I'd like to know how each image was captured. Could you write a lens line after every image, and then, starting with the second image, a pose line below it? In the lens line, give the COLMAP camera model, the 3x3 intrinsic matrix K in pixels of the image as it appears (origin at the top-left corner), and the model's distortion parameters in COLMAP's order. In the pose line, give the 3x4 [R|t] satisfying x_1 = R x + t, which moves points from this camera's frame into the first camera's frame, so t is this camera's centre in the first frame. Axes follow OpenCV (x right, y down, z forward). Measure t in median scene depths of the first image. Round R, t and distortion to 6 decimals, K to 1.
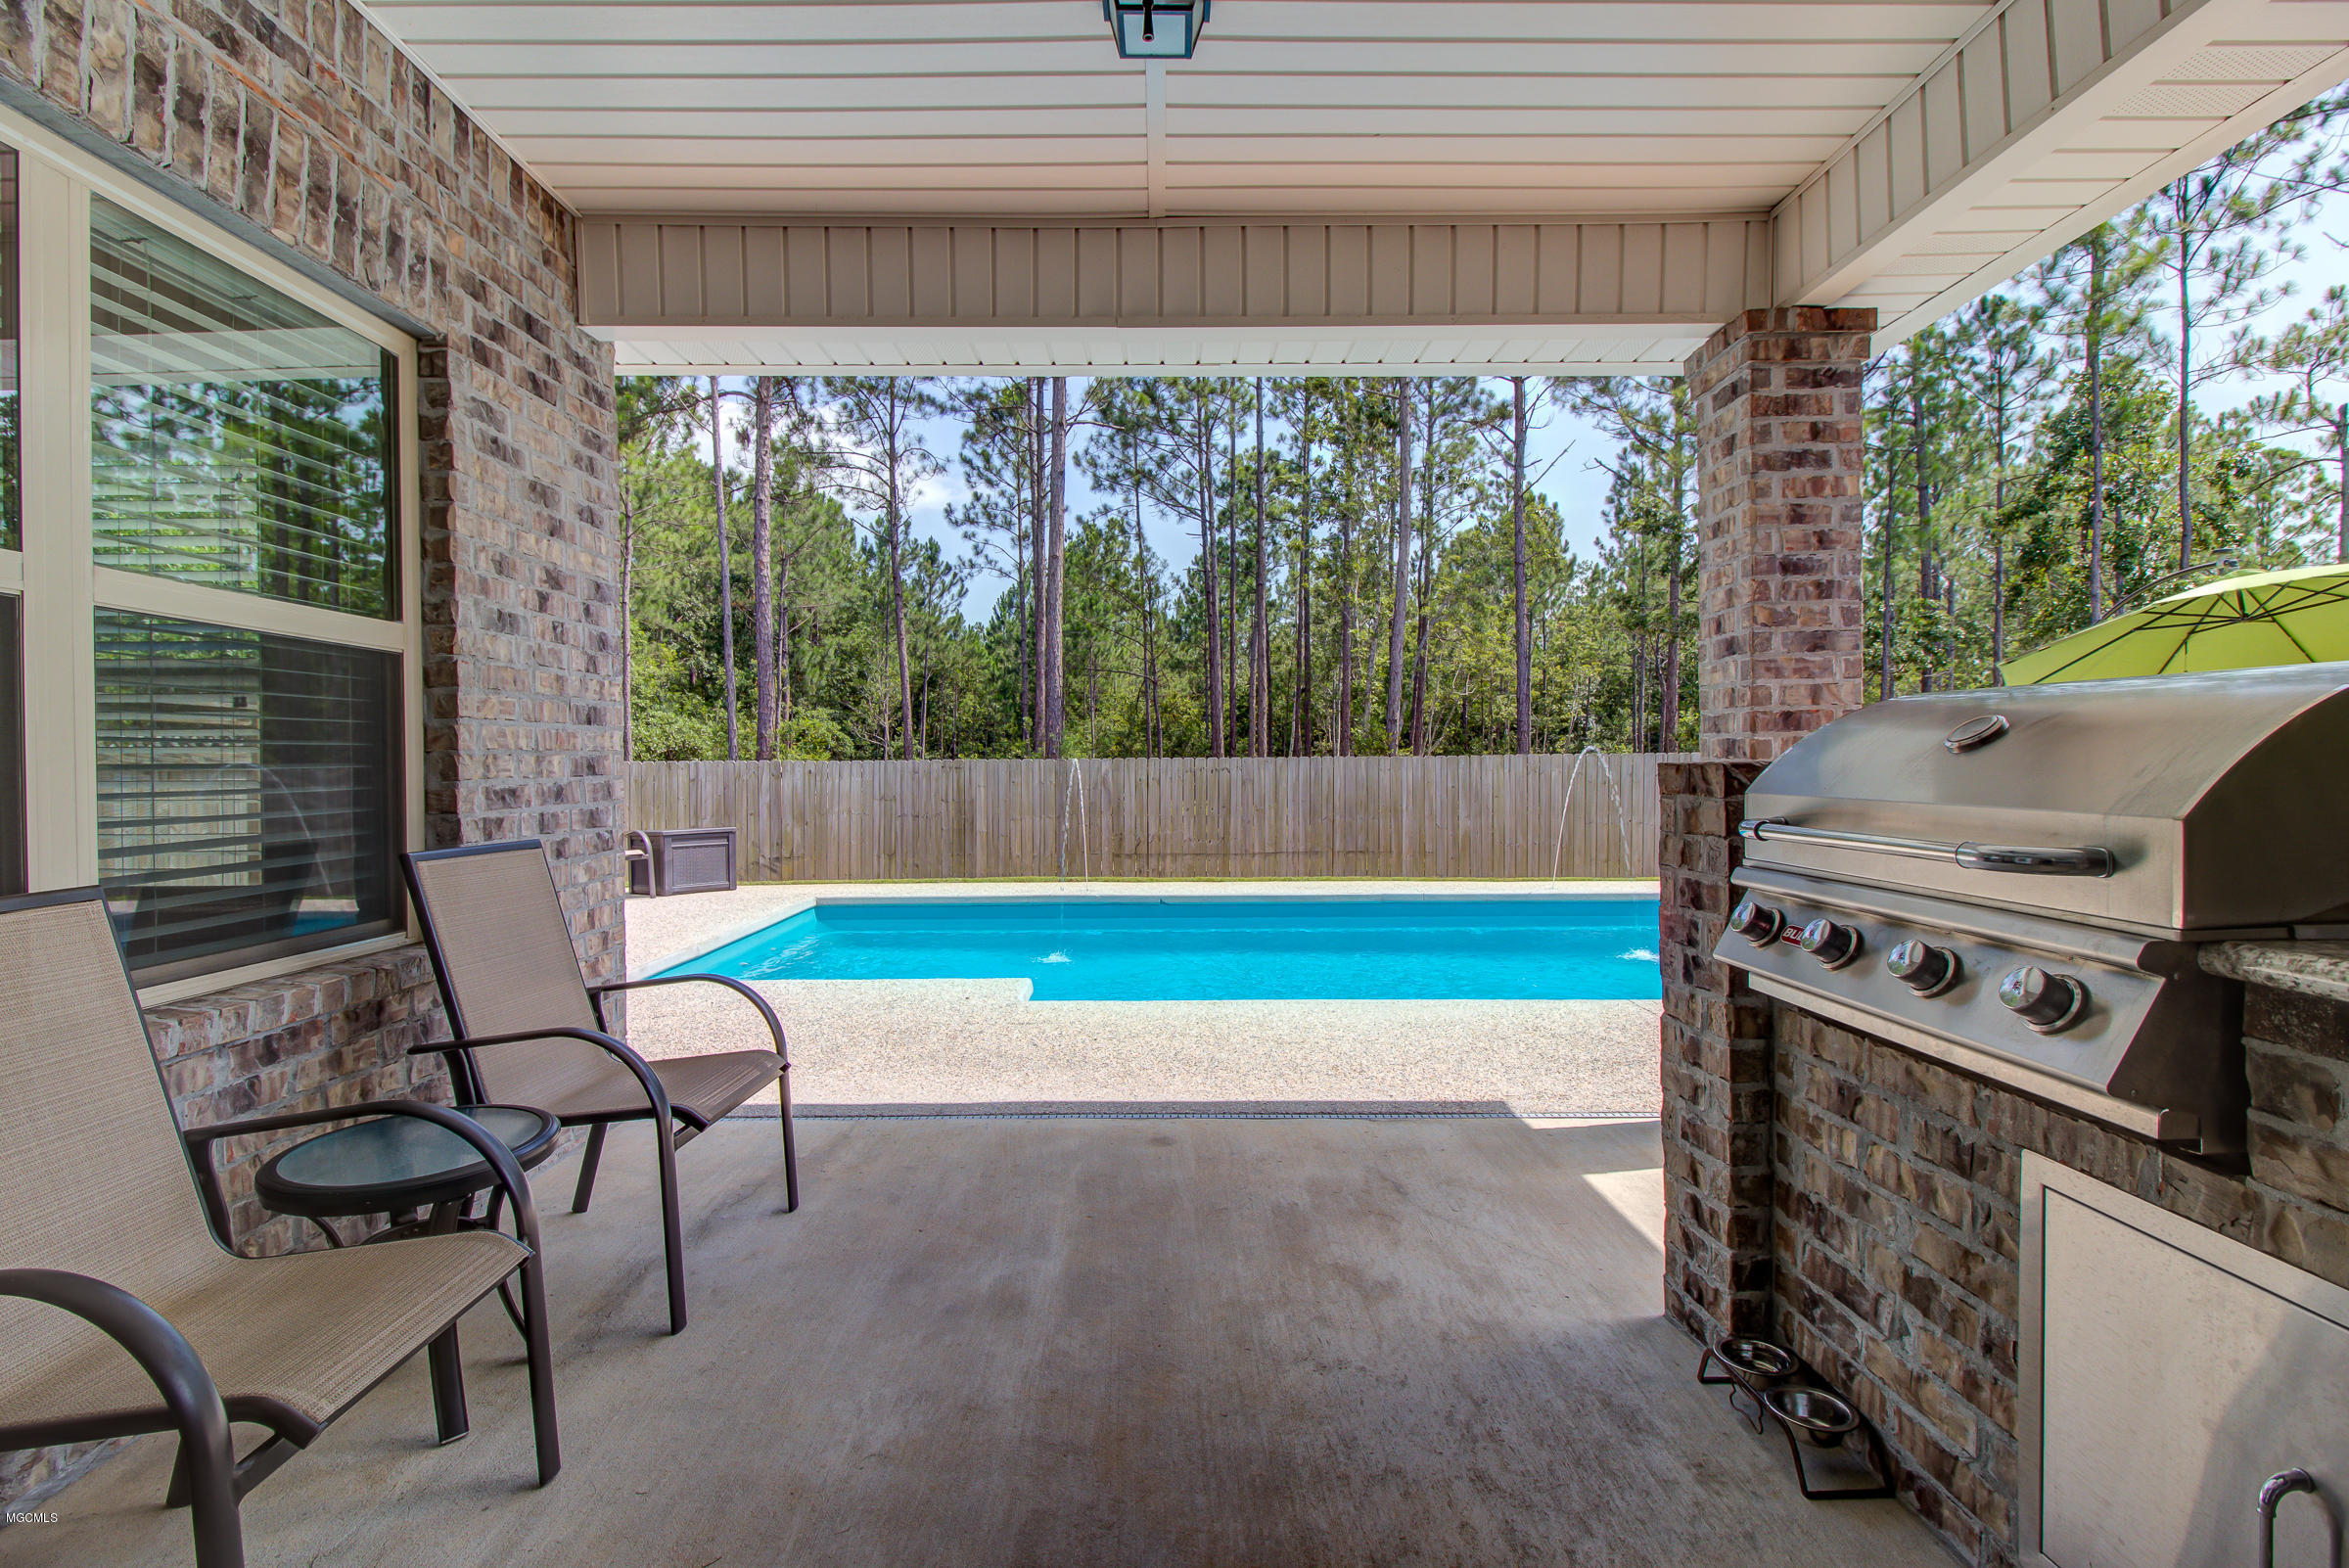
lens RADIAL K [[1080.4, 0, 1152.4], [0, 1080.4, 772.3], [0, 0, 1]] dist [0.019805, -0.013568]
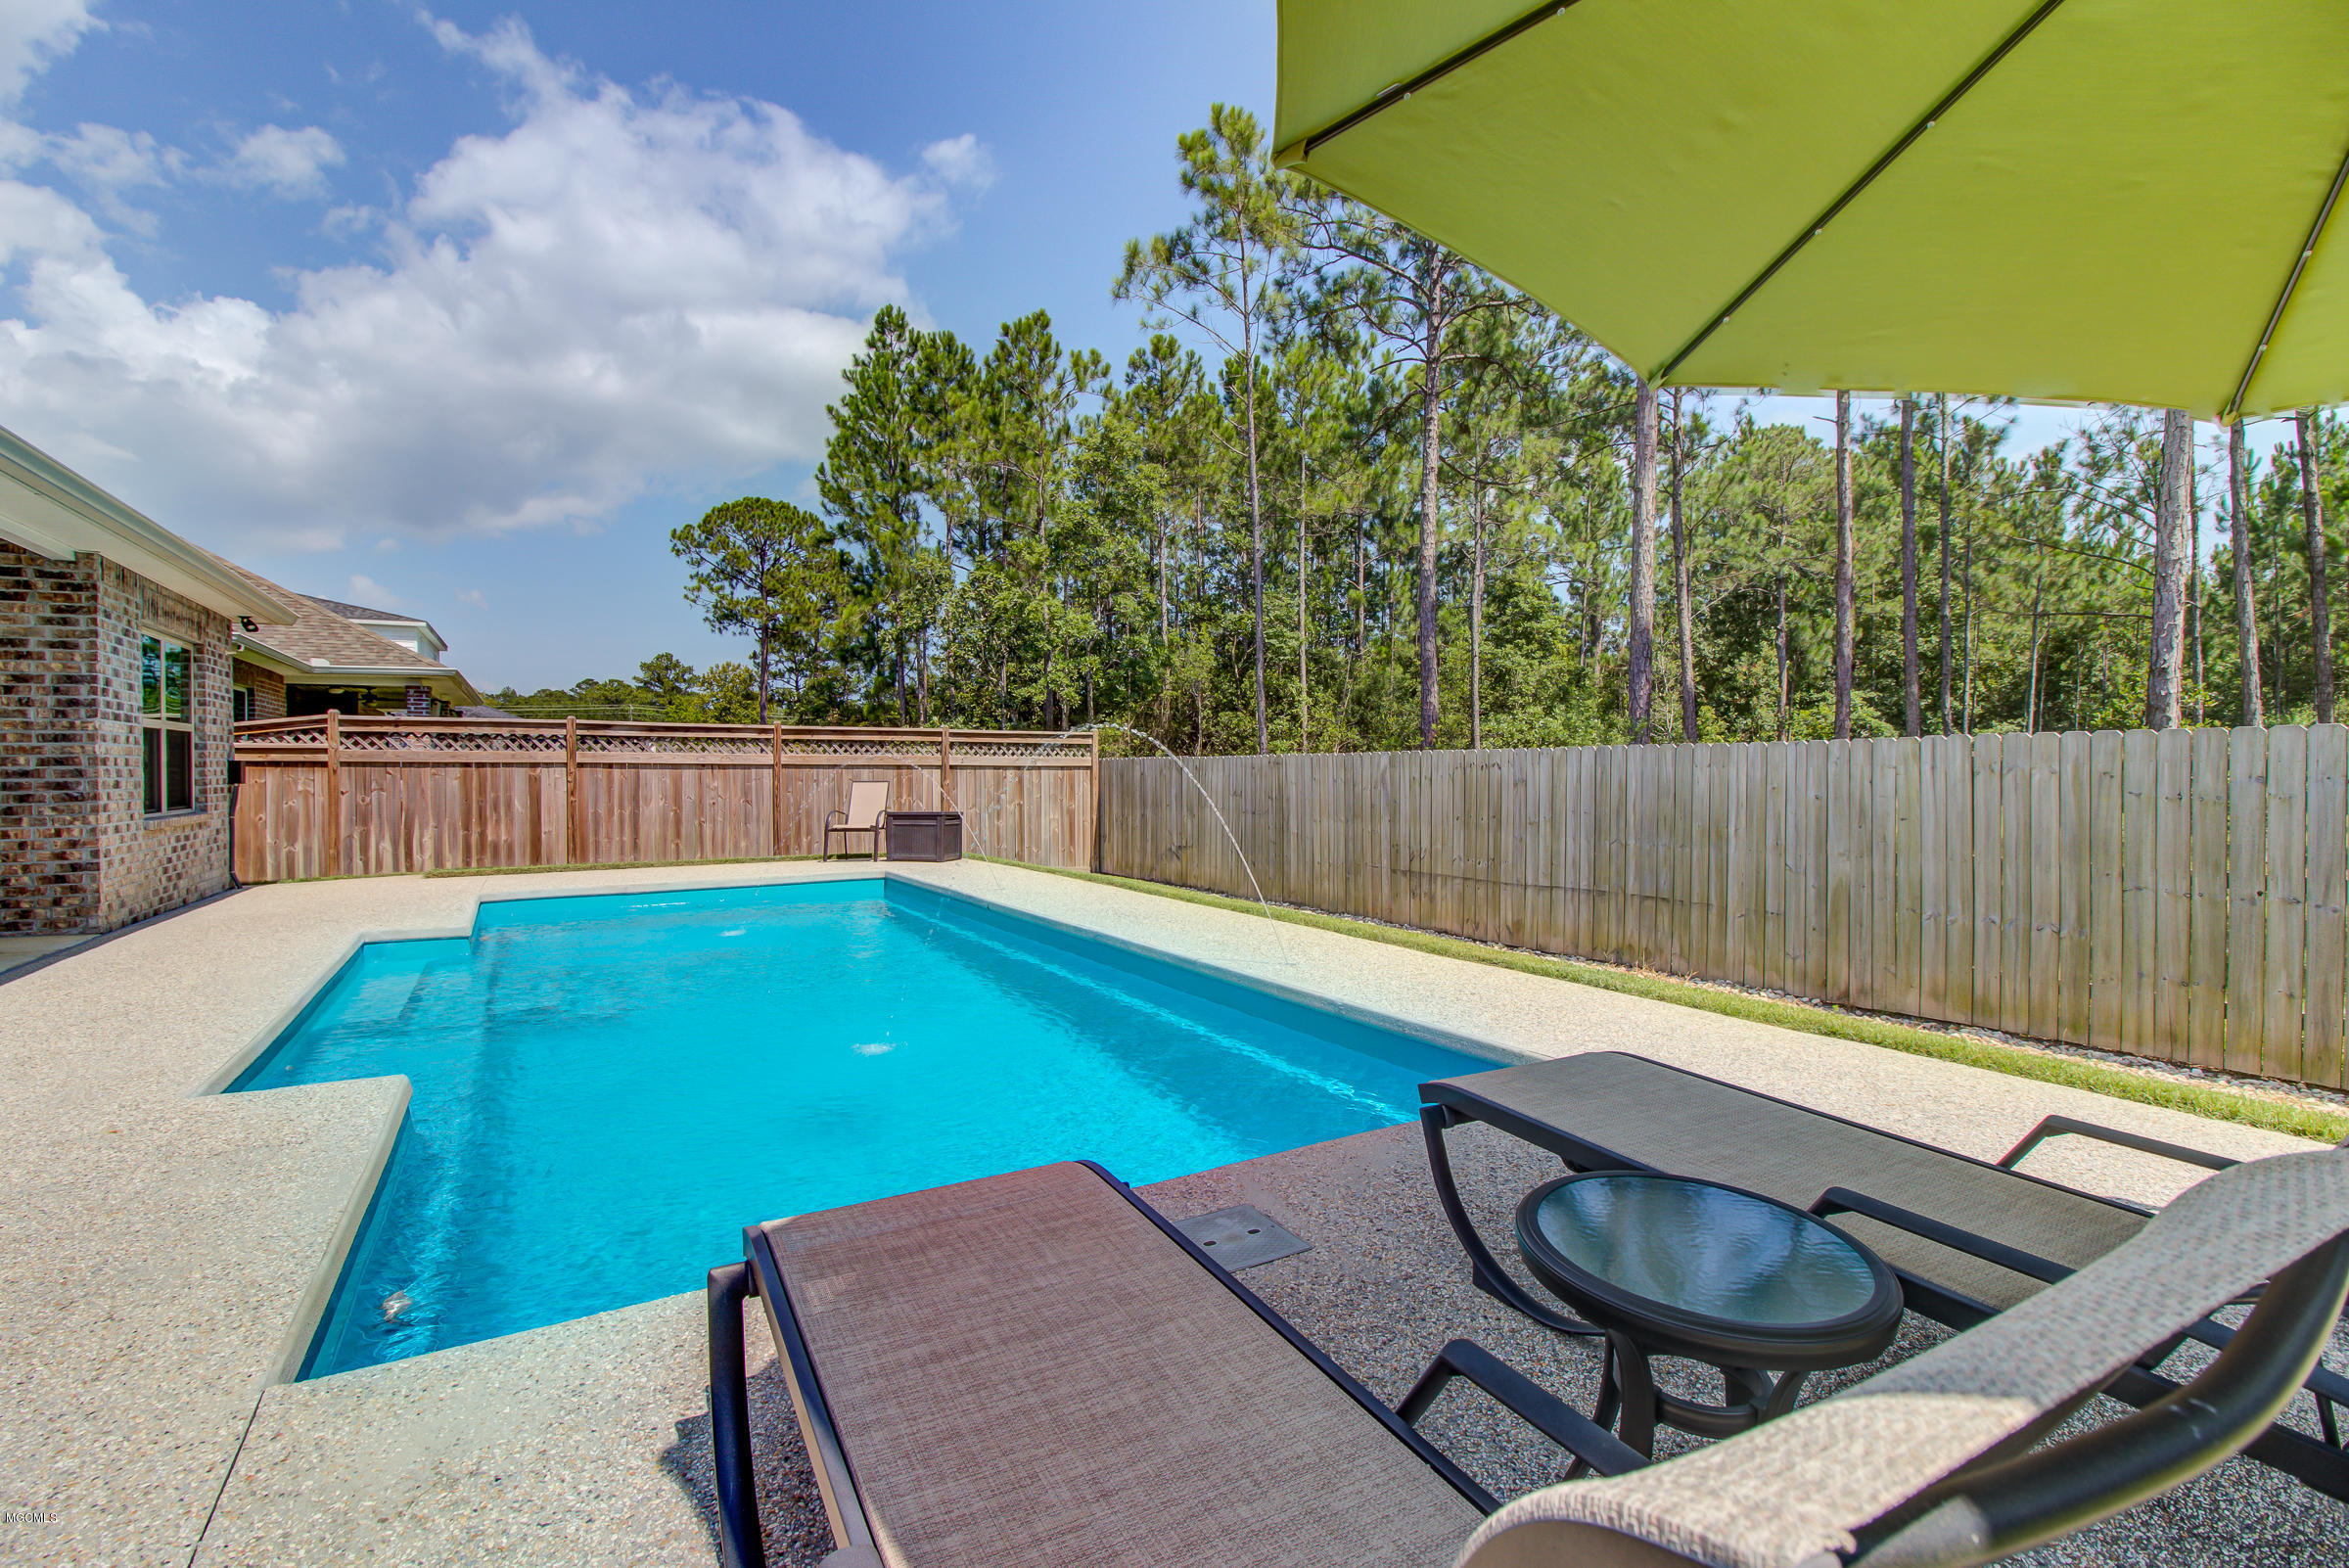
lens RADIAL K [[1080.4, 0, 1156.5], [0, 1080.4, 786.1], [0, 0, 1]] dist [0.019805, -0.013568]
pose [[0.496751, 0.018775, -0.867690, 2.509080], [-0.004253, 0.999807, 0.019199, -0.007725], [0.867883, -0.005847, 0.496734, 1.861588]]
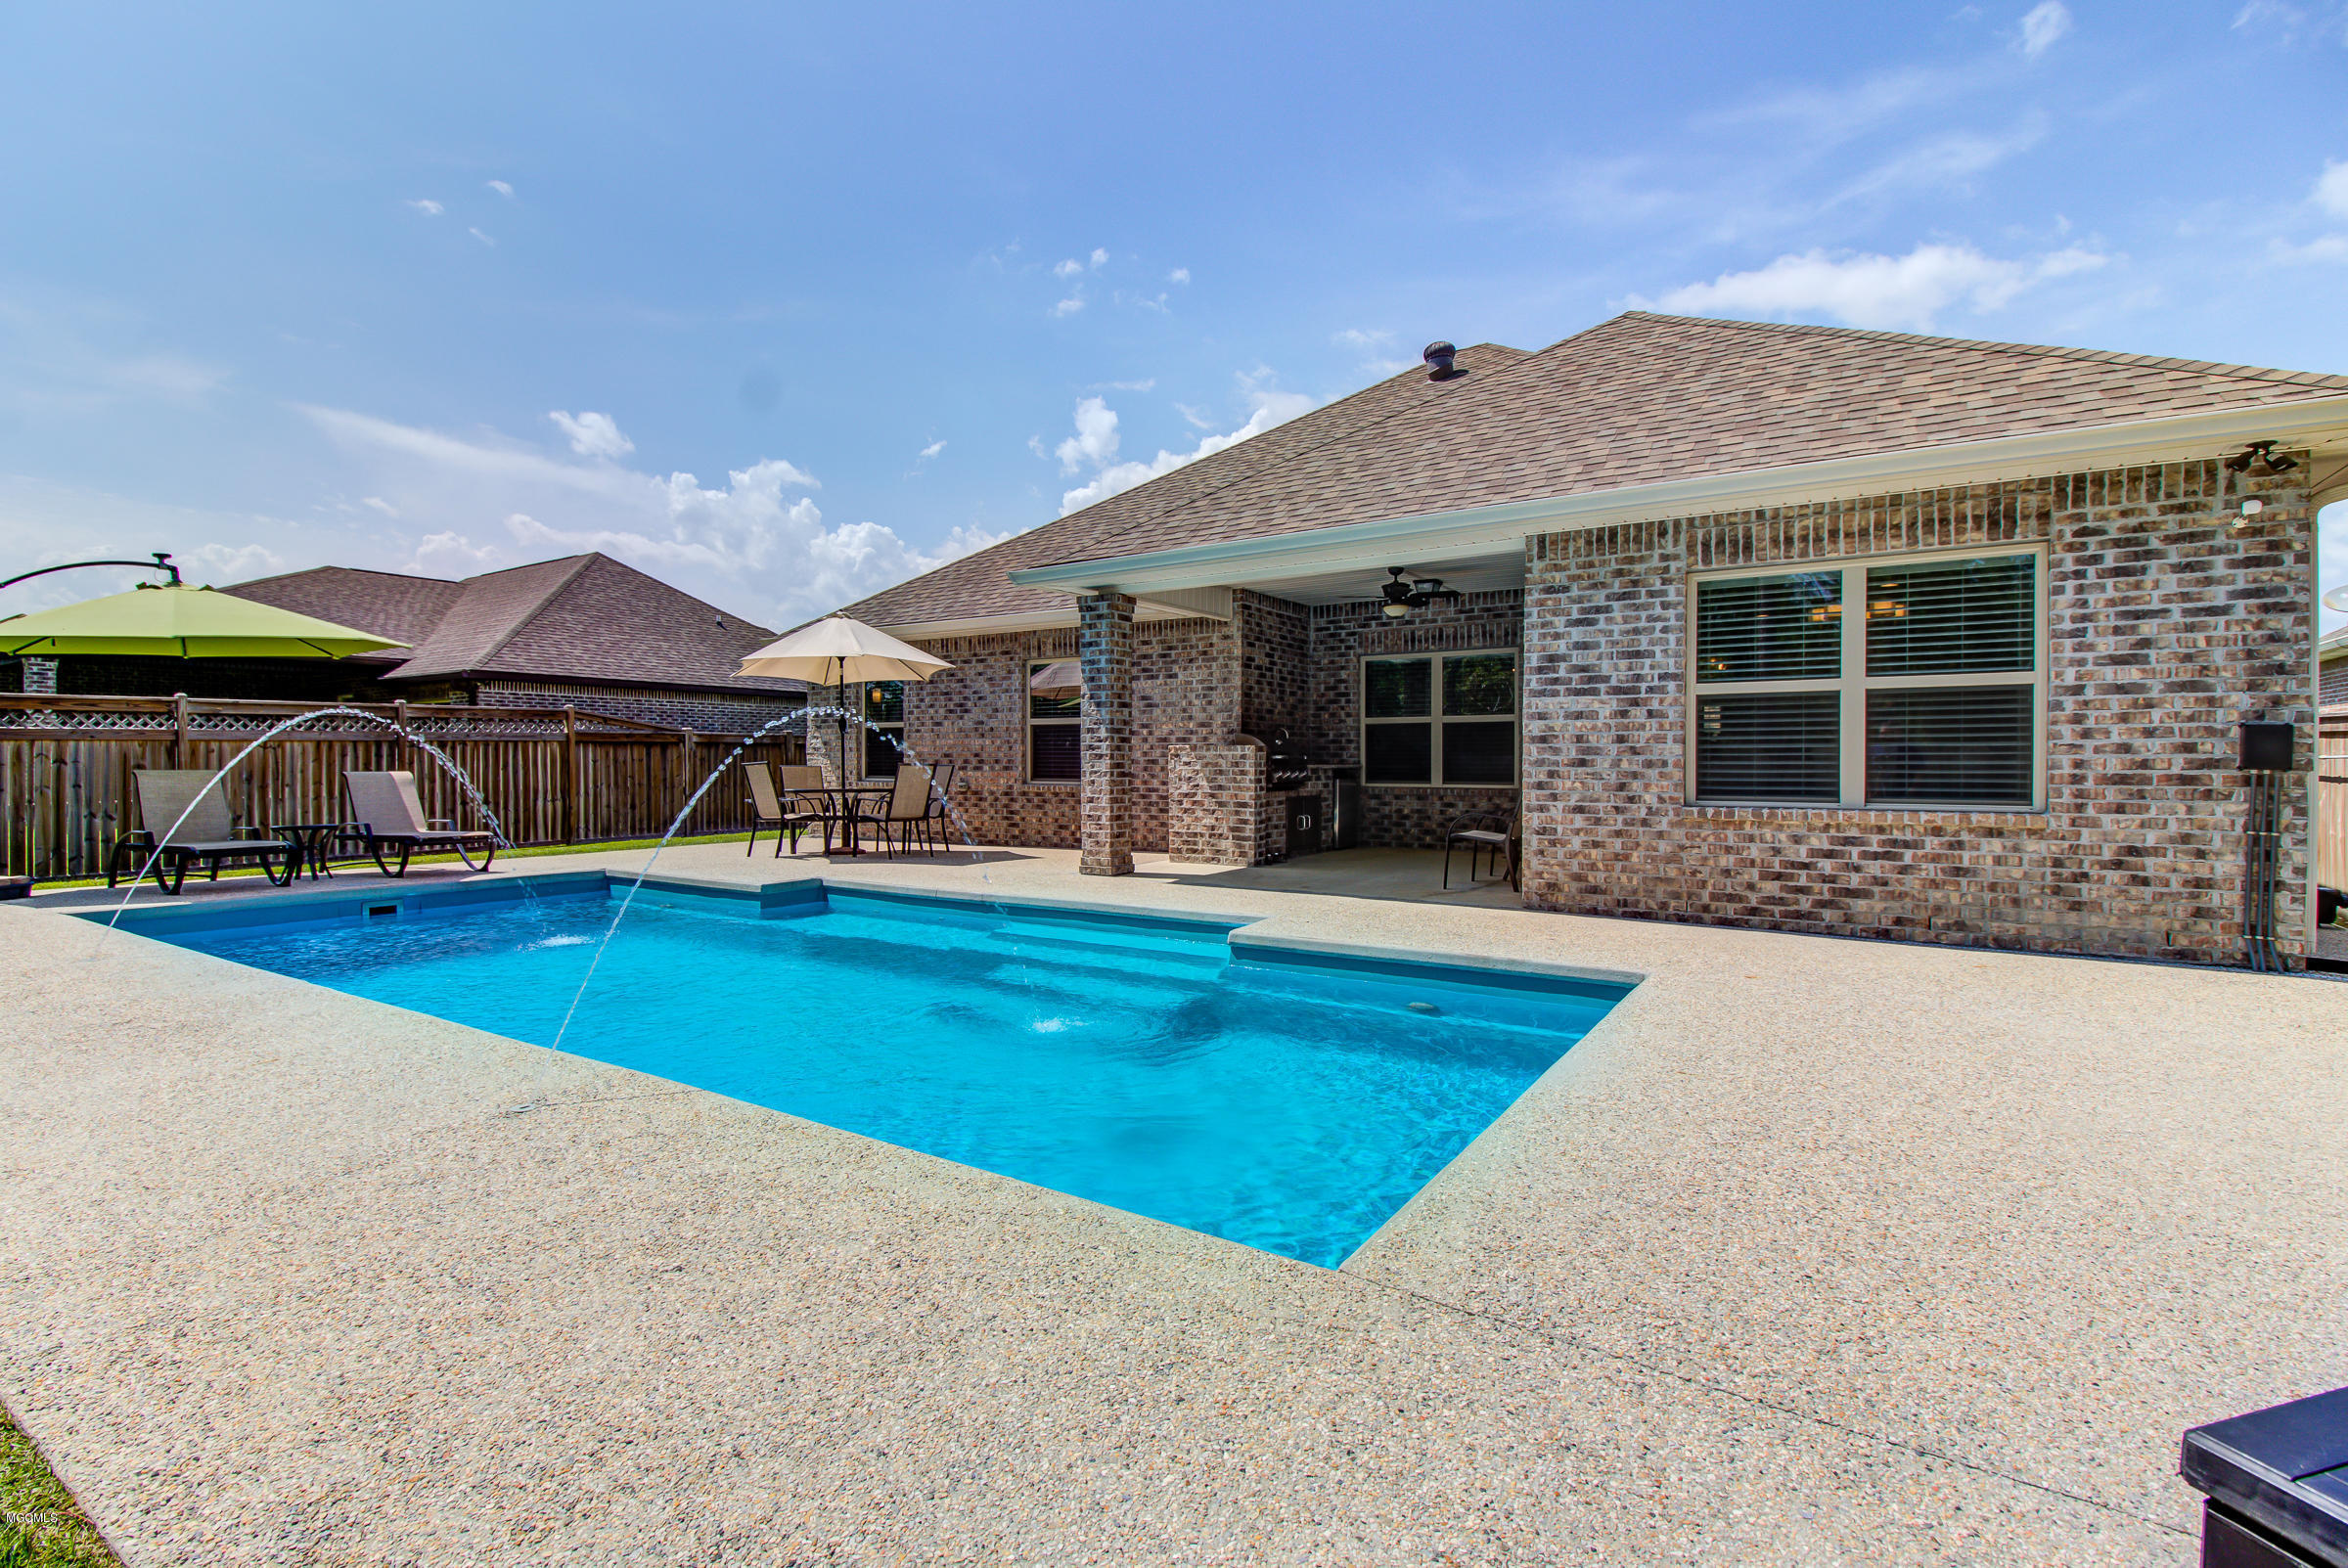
lens RADIAL K [[1079.8, 0, 1152.4], [0, 1079.8, 761.4], [0, 0, 1]] dist [0.019805, -0.013568]
pose [[-0.834751, 0.004623, 0.550608, -1.126608], [0.008355, 0.999956, 0.004271, 0.024716], [-0.550564, 0.008166, -0.834753, 3.414760]]
